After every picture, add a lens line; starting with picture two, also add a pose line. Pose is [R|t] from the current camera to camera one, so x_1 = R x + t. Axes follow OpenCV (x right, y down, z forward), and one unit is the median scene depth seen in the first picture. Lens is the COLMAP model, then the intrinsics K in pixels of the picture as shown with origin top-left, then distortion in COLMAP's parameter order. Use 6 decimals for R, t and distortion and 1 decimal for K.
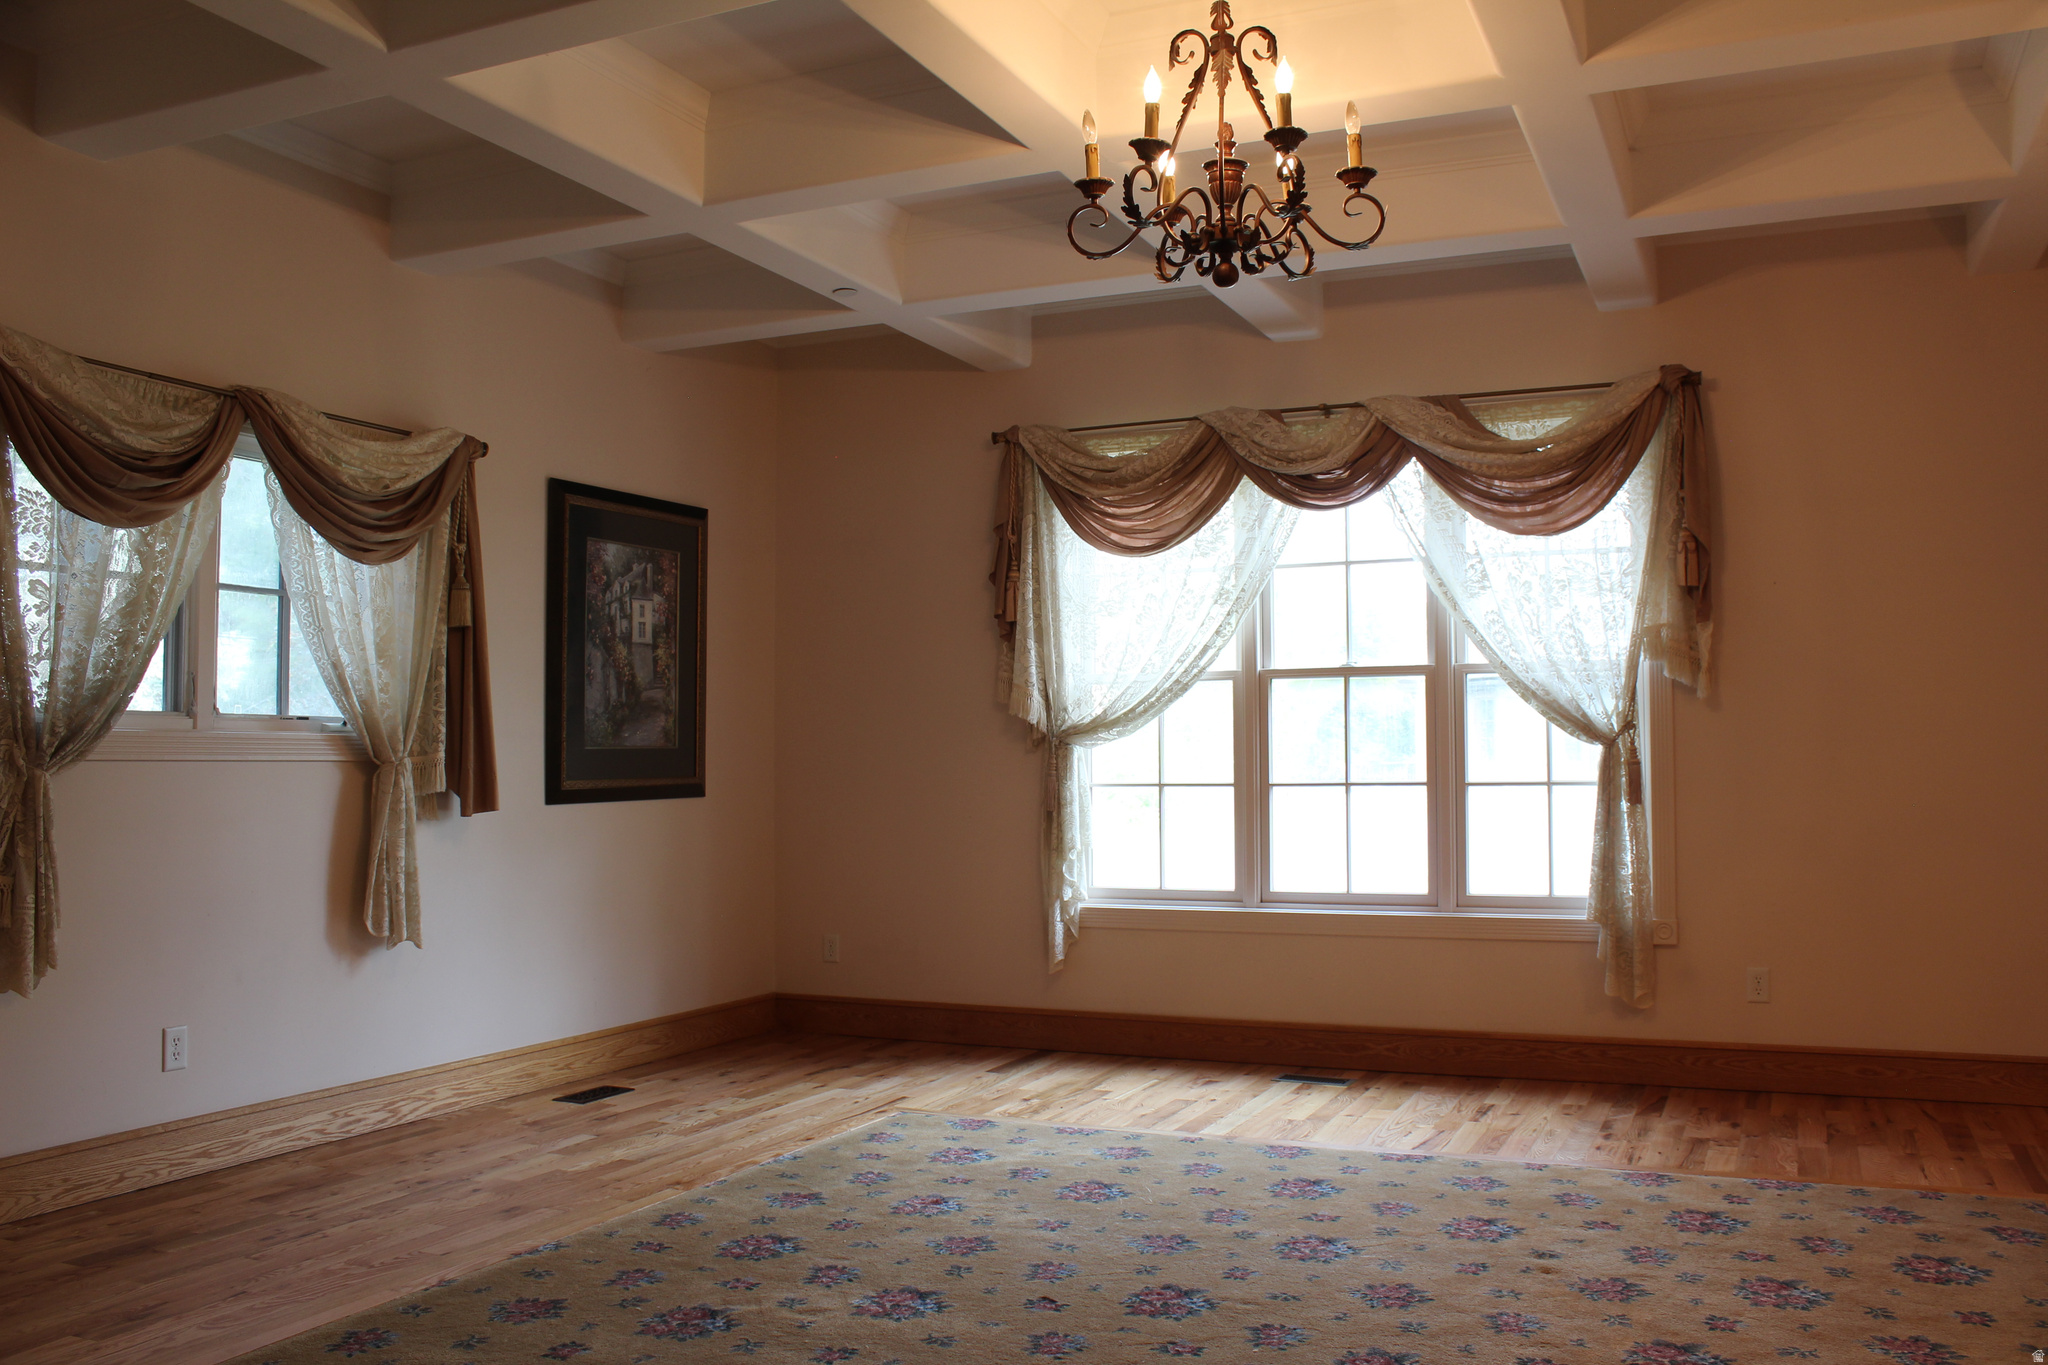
lens RADIAL K [[1699.0, 0, 1024.2], [0, 1699.0, 701.4], [0, 0, 1]] dist [-0.181136, 0.147923]
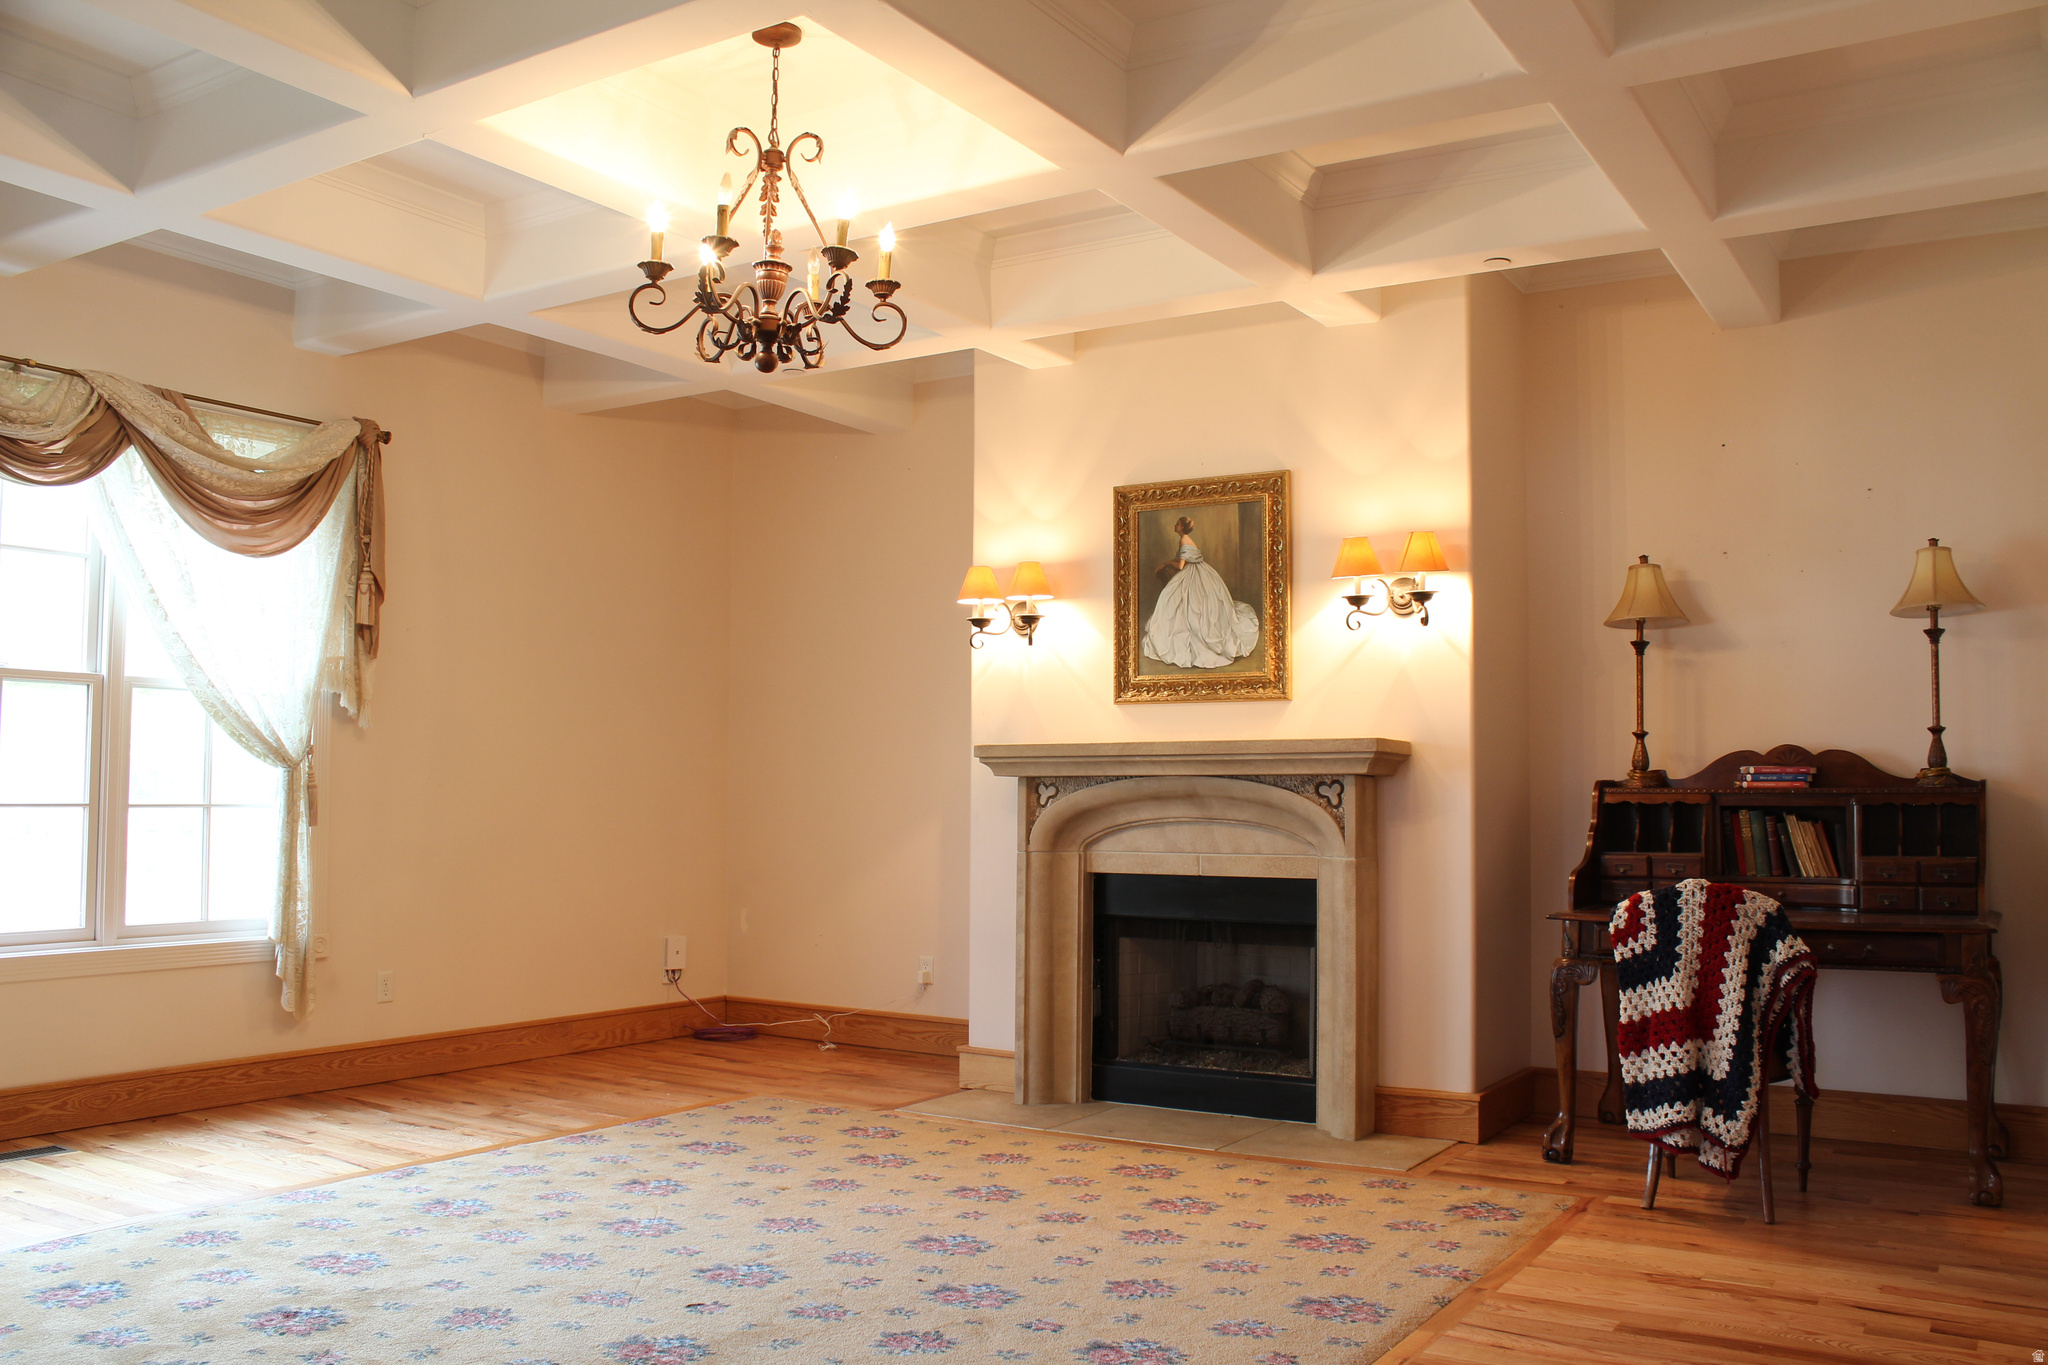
lens RADIAL K [[1745.0, 0, 1024.3], [0, 1745.0, 799.2], [0, 0, 1]] dist [-0.010530, -0.002561]
pose [[0.149820, 0.007249, 0.988687, -0.651263], [-0.041029, 0.999157, -0.001108, 0.027219], [-0.987862, -0.040399, 0.149991, 0.385516]]
